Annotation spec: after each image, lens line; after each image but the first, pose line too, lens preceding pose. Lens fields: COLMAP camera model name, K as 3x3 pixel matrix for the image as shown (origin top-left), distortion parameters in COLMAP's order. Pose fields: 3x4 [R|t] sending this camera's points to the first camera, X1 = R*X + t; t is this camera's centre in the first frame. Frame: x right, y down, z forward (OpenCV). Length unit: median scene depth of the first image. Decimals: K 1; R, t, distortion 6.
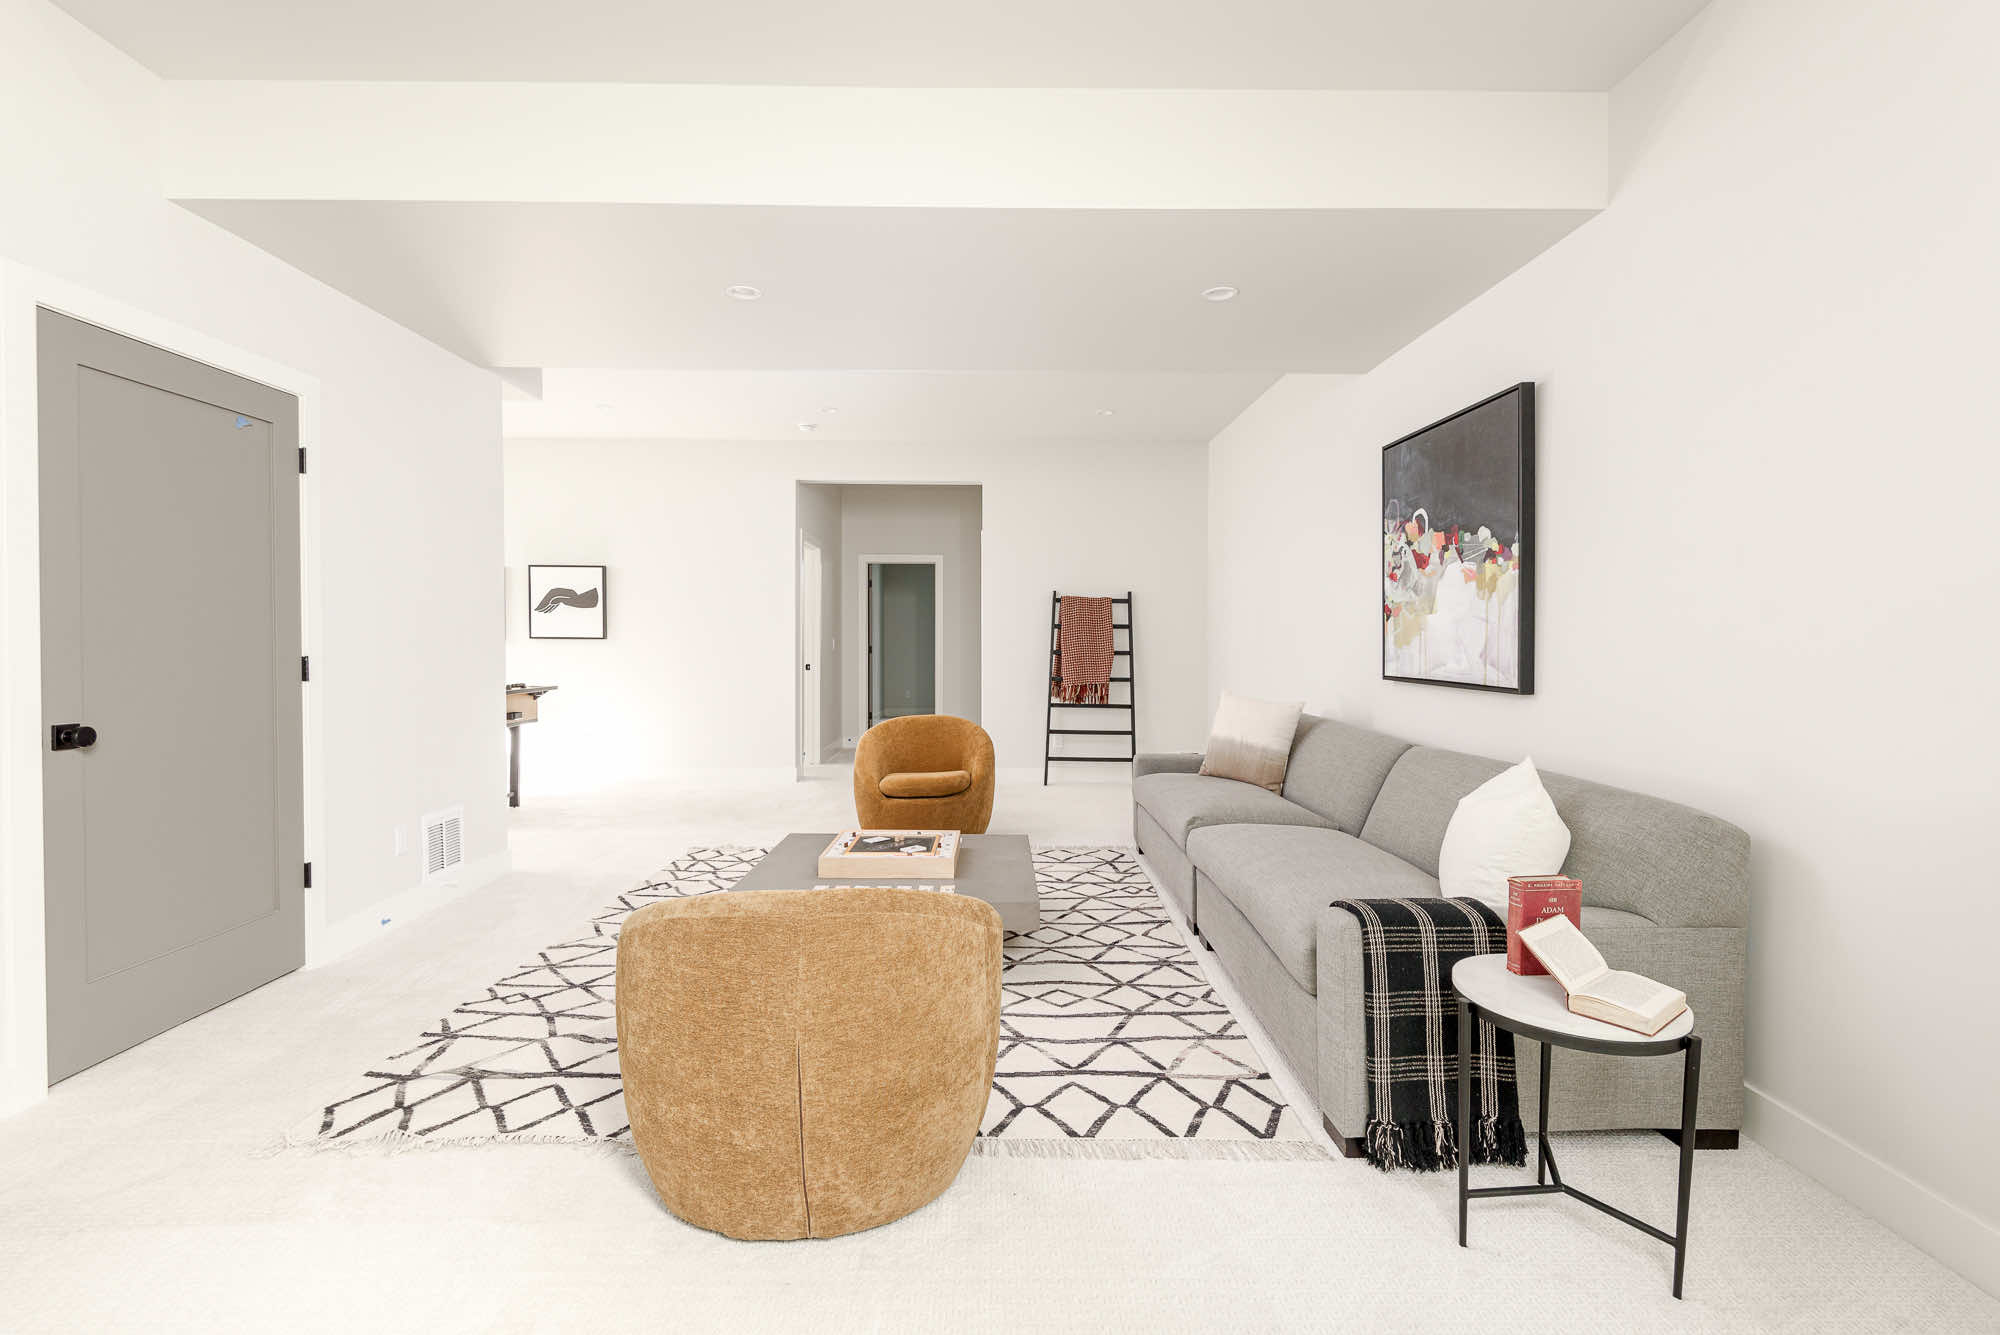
lens RADIAL K [[1081.2, 0, 1000.0], [0, 1081.2, 667.5], [0, 0, 1]] dist [-0.000804, -0.000583]
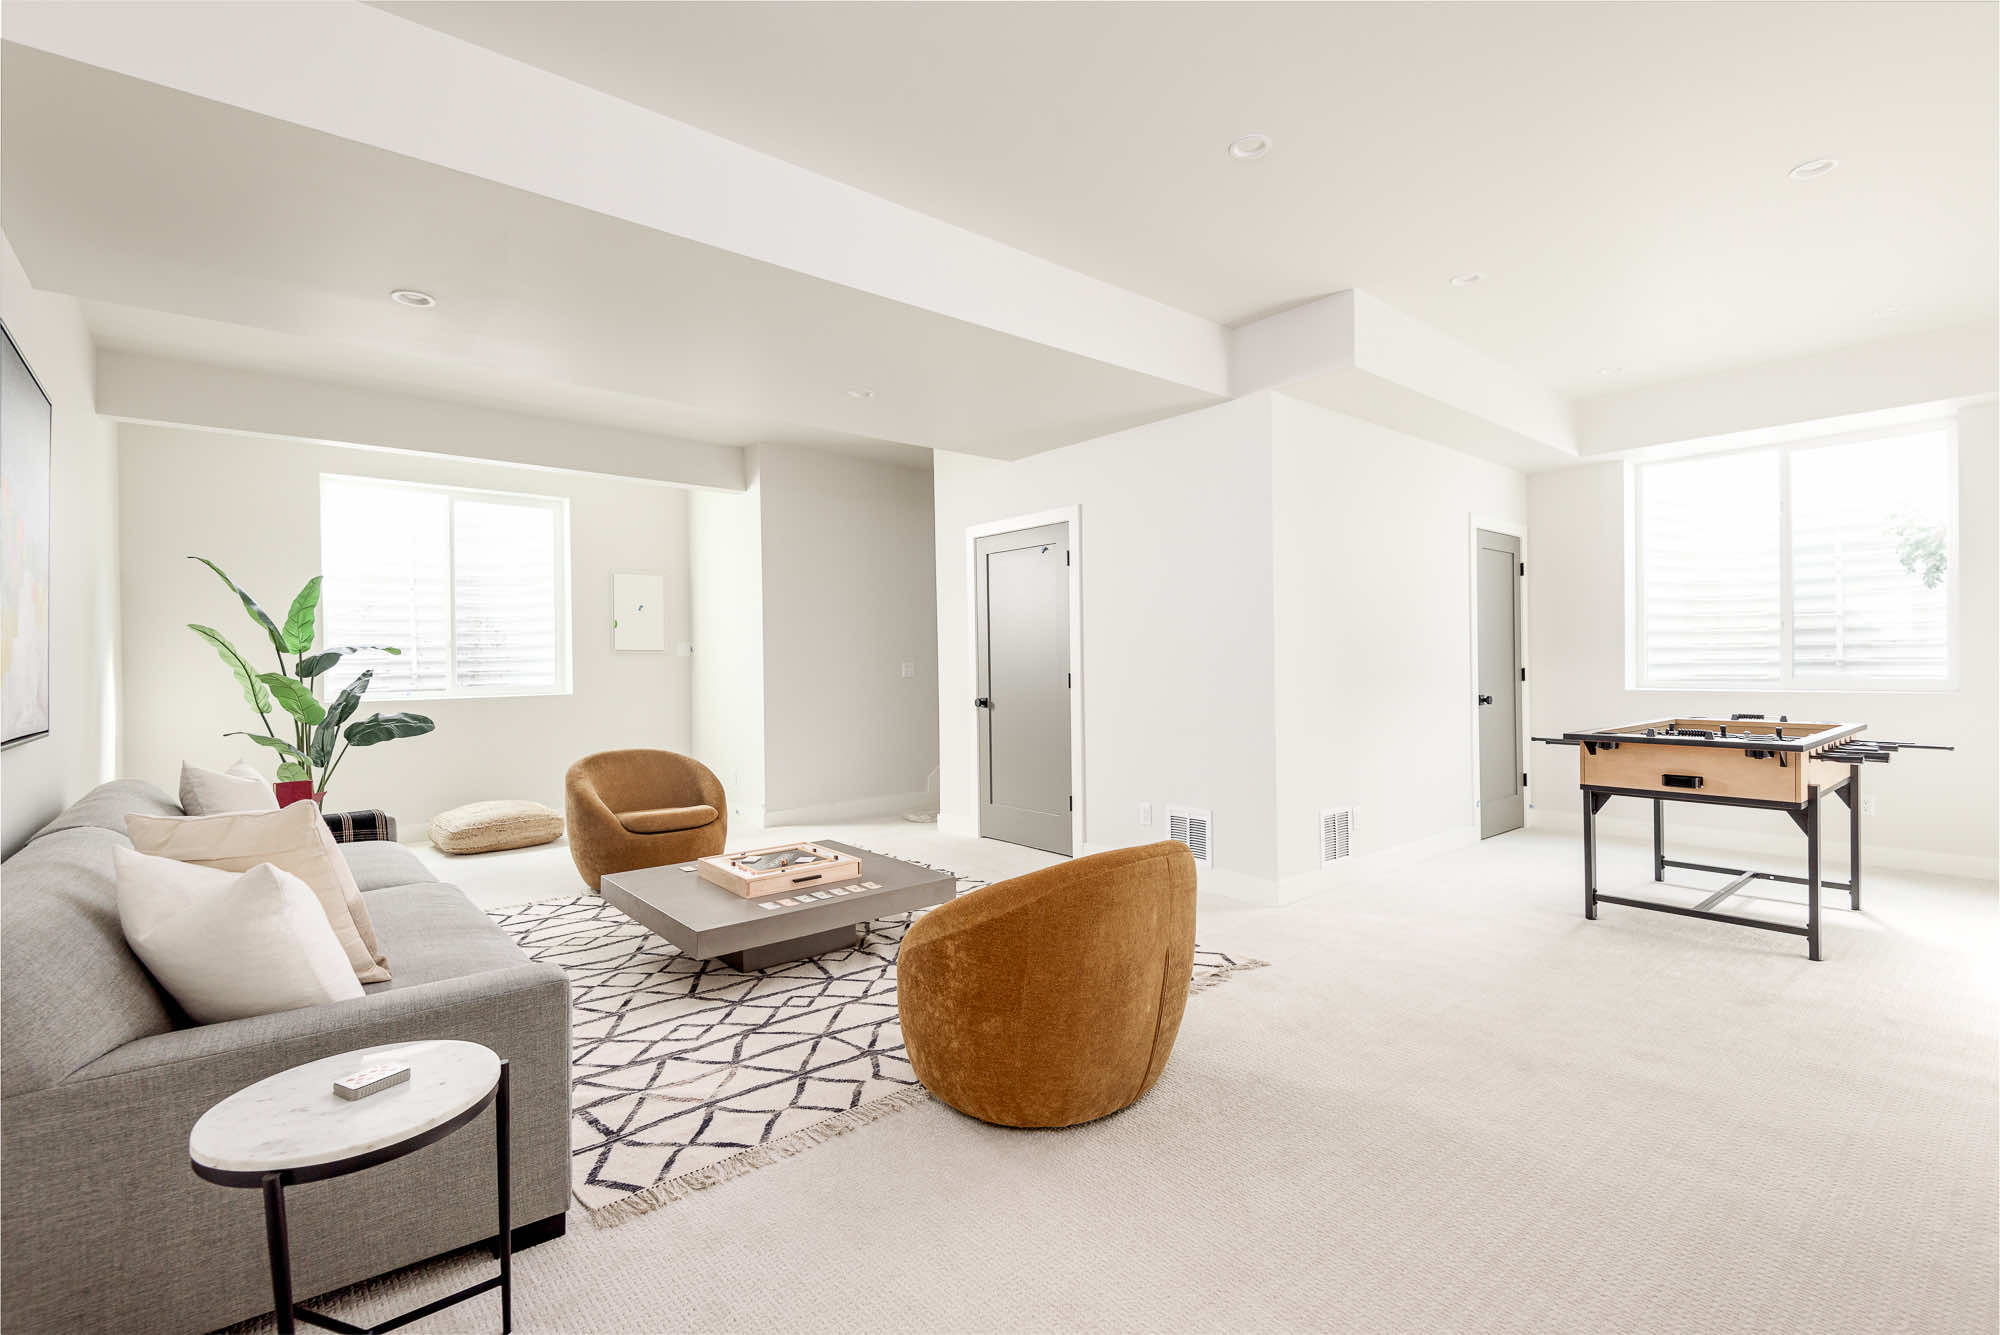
lens RADIAL K [[930.7, 0, 1041.6], [0, 930.7, 669.2], [0, 0, 1]] dist [-0.000243, -0.000400]
pose [[-0.778259, 0.014804, -0.627769, 0.271887], [-0.001272, 0.999683, 0.025151, -0.048254], [0.627942, 0.020372, -0.777993, 1.867098]]
